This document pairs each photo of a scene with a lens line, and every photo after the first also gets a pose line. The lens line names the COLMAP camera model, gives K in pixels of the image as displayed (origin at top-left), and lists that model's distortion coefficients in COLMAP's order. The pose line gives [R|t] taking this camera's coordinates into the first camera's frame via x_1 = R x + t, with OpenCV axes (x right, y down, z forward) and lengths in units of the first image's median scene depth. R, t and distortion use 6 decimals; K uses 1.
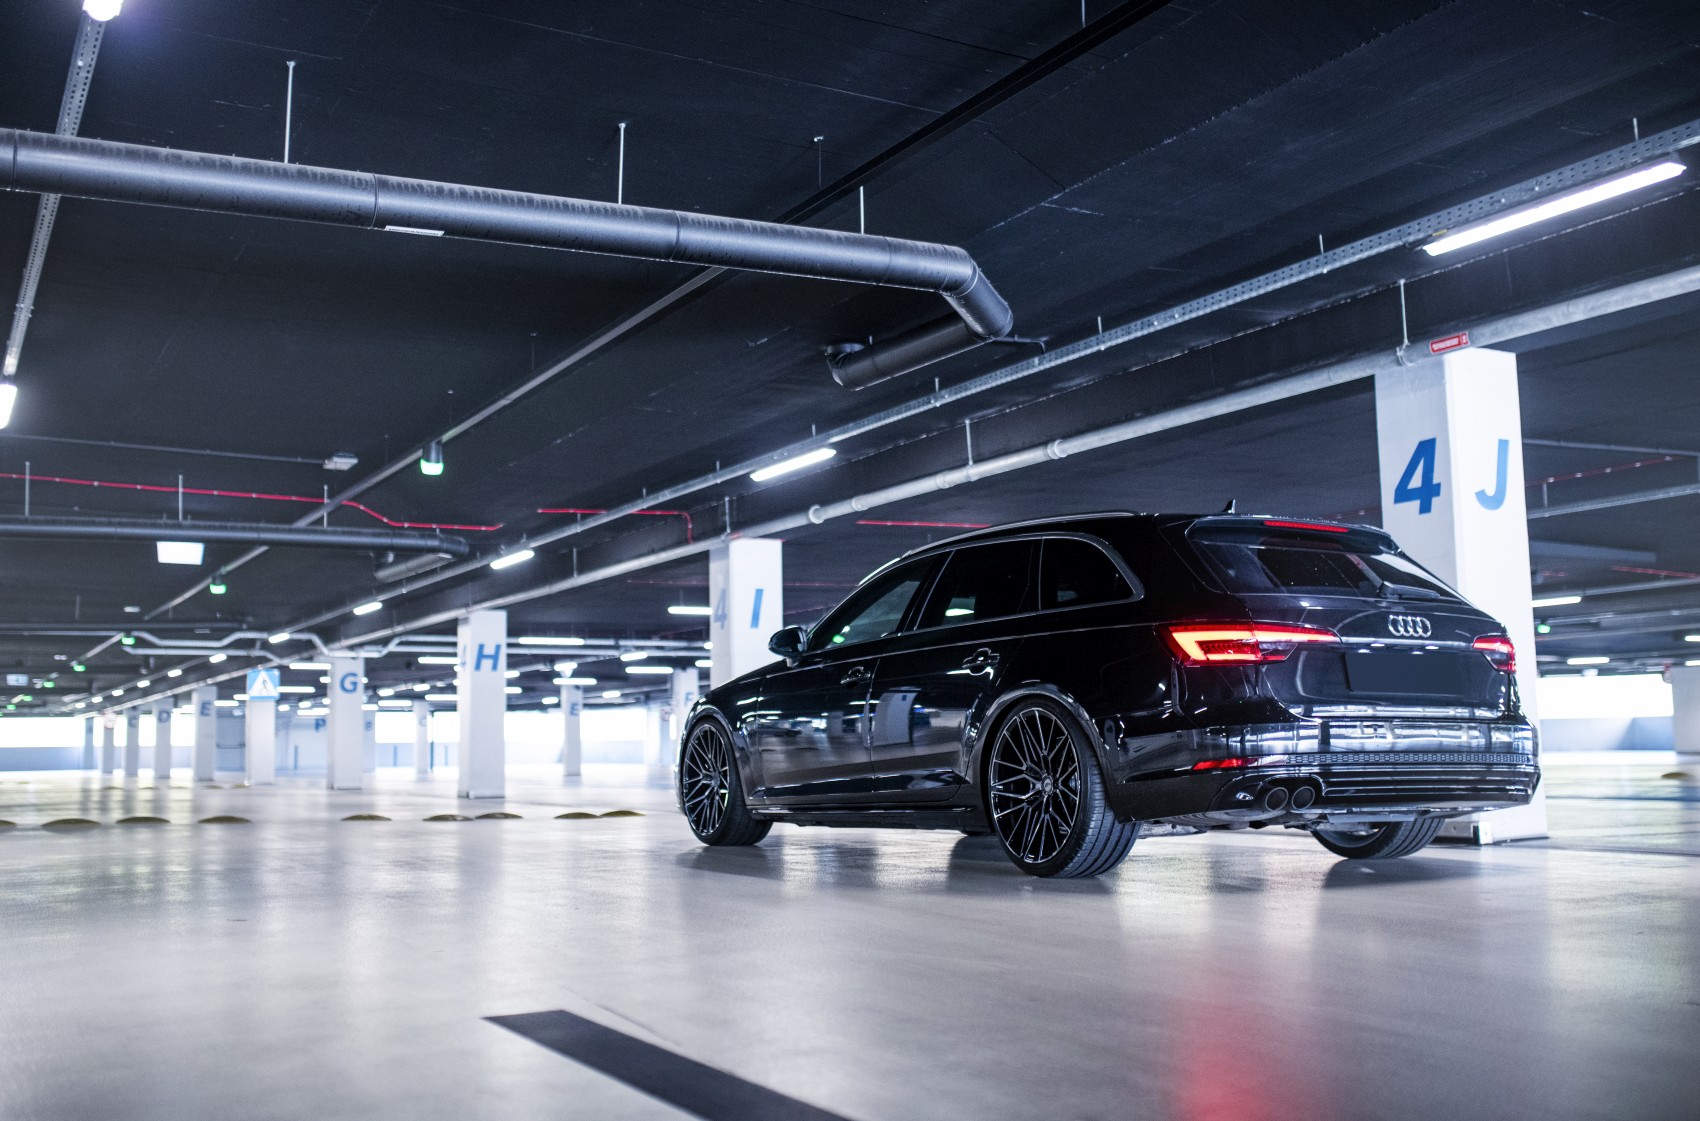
lens RADIAL K [[1699.7, 0, 850.0], [0, 1699.7, 560.5], [0, 0, 1]] dist [0.001427, 0.001531]
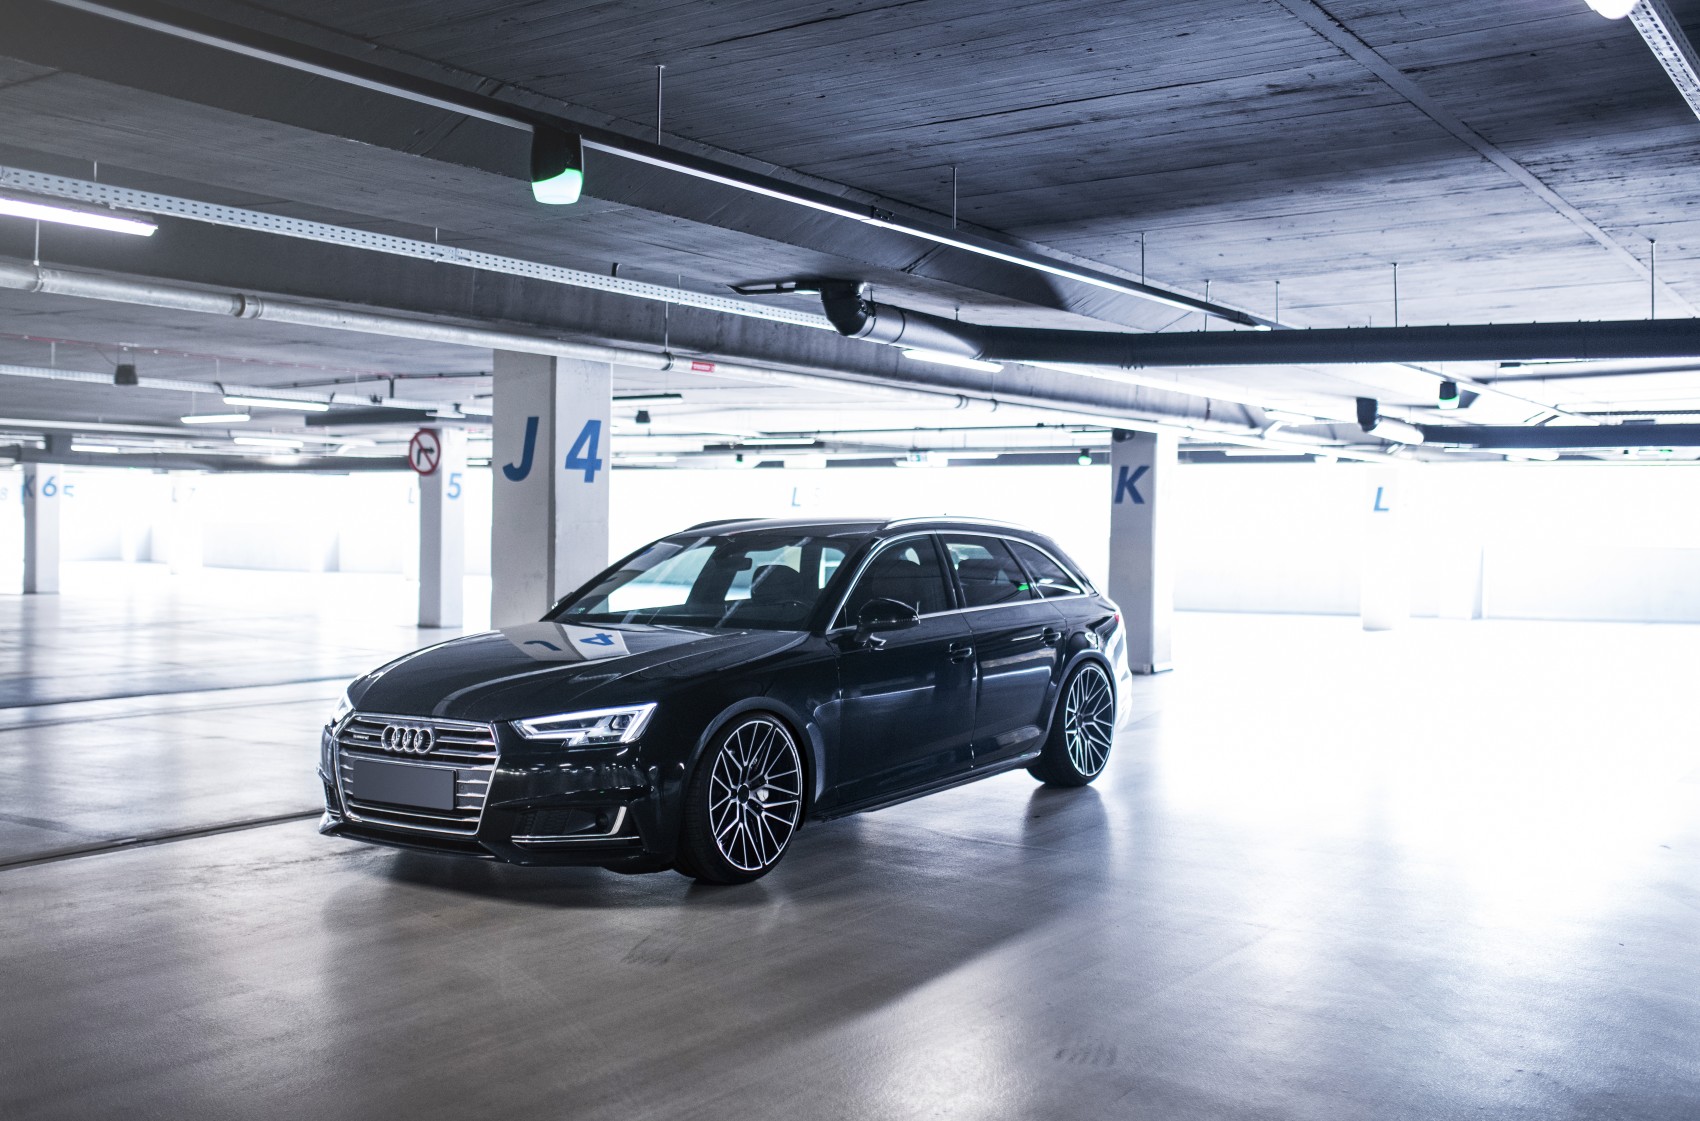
lens RADIAL K [[1699.7, 0, 850.0], [0, 1699.7, 560.5], [0, 0, 1]] dist [0.001427, 0.001531]
pose [[-0.465558, -0.012708, 0.884926, -0.798358], [-0.101240, 0.994098, -0.038987, 0.054513], [-0.879208, -0.107741, -0.464096, 1.389026]]
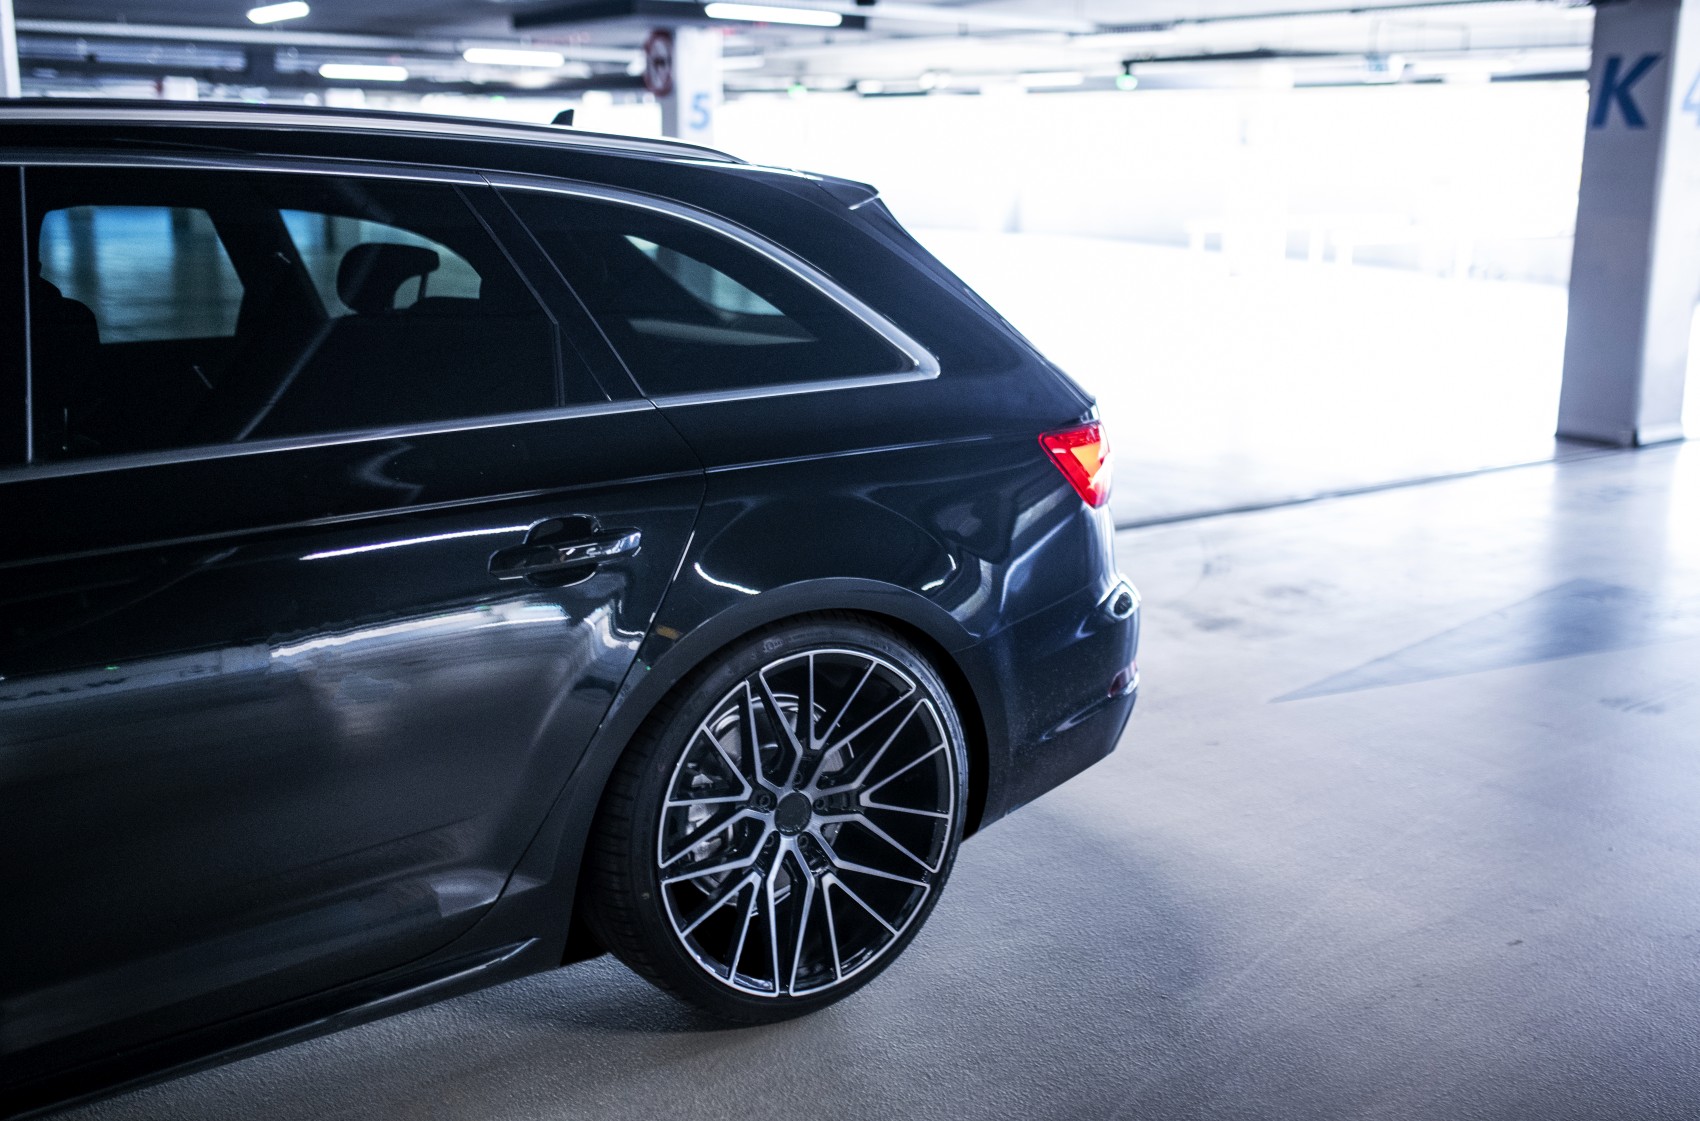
lens RADIAL K [[1824.9, 0, 850.0], [0, 1824.9, 560.5], [0, 0, 1]] dist [-0.009700, -0.011589]
pose [[-0.139134, -0.201778, 0.969498, -0.291746], [-0.121366, 0.975115, 0.185530, -0.010268], [-0.982808, -0.091850, -0.160160, 0.828142]]
